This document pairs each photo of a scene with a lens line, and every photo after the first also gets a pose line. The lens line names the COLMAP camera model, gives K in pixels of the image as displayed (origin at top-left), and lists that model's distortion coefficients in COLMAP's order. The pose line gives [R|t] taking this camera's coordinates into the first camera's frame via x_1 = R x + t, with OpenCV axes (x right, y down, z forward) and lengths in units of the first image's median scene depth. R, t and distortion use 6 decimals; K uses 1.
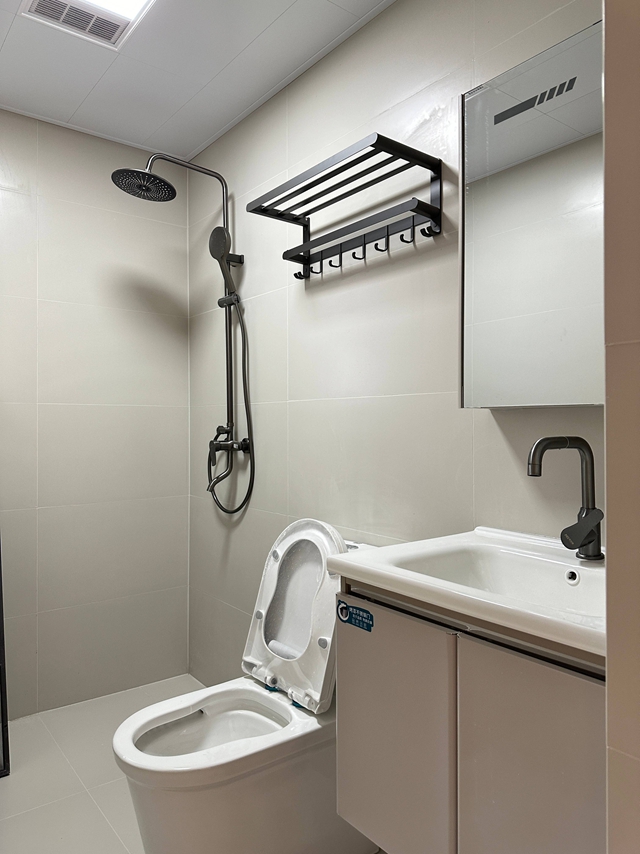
lens RADIAL K [[606.8, 0, 328.8], [0, 606.8, 426.5], [0, 0, 1]] dist [0.052697, -0.056126]
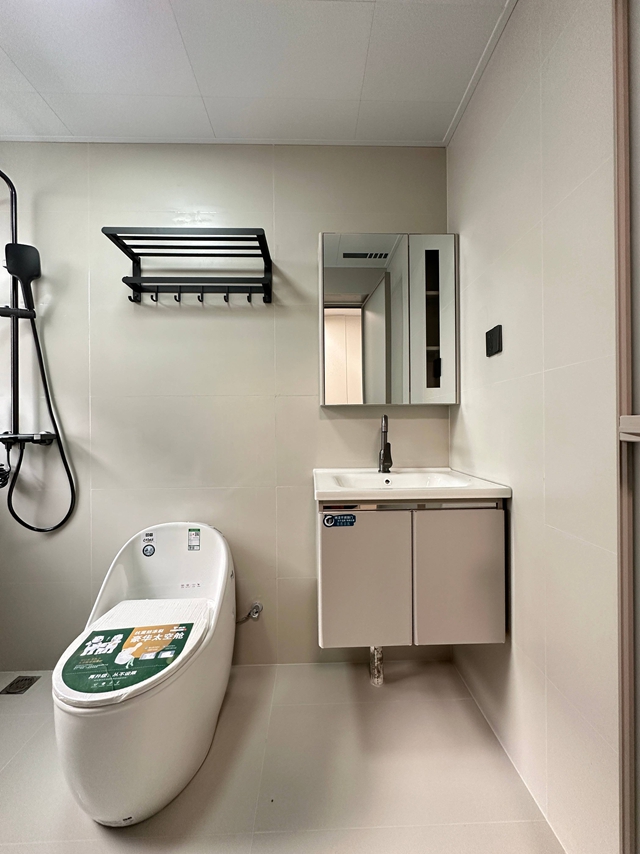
lens RADIAL K [[343.8, 0, 322.7], [0, 343.8, 425.5], [0, 0, 1]] dist [0.000601, -0.000062]
pose [[0.572460, 0.008363, 0.819890, -0.439483], [0.023319, 0.999377, -0.026475, 0.046927], [-0.819601, 0.034275, 0.571909, 0.295560]]
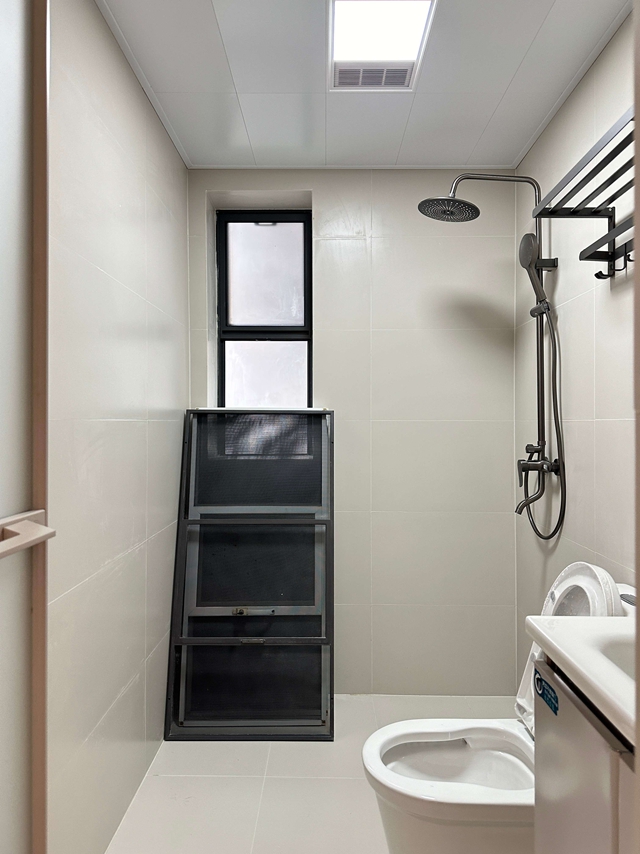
lens RADIAL K [[606.8, 0, 323.9], [0, 606.8, 426.2], [0, 0, 1]] dist [0.052697, -0.056126]
pose [[0.781206, 0.004578, -0.624256, 0.203338], [-0.003157, 0.999989, 0.003382, -0.038935], [0.624265, -0.000671, 0.781212, 0.080559]]
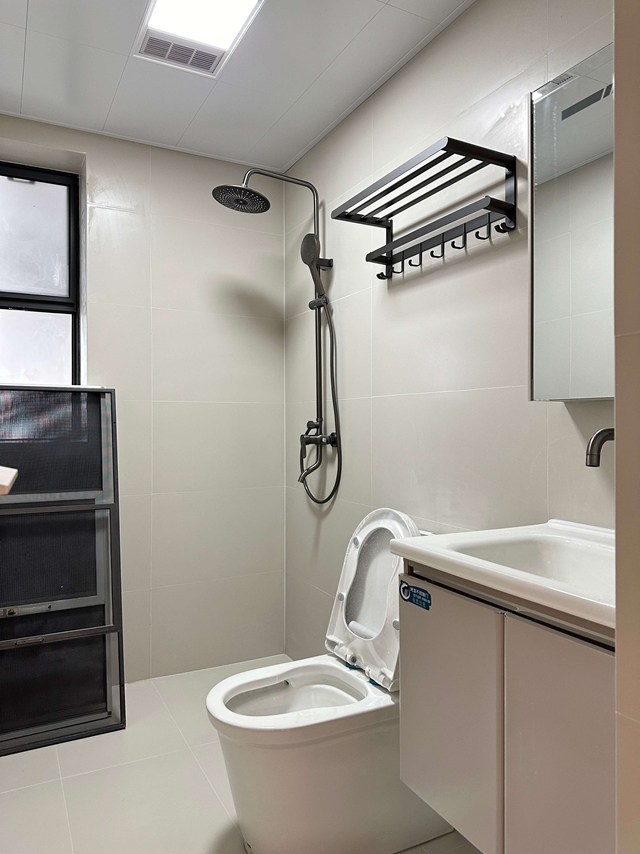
lens RADIAL K [[606.8, 0, 326.8], [0, 606.8, 426.5], [0, 0, 1]] dist [0.052697, -0.056126]
pose [[0.983808, 0.000867, -0.179221, 0.049525], [-0.000196, 0.999993, 0.003762, 0.006349], [0.179223, -0.003666, 0.983802, -0.047223]]
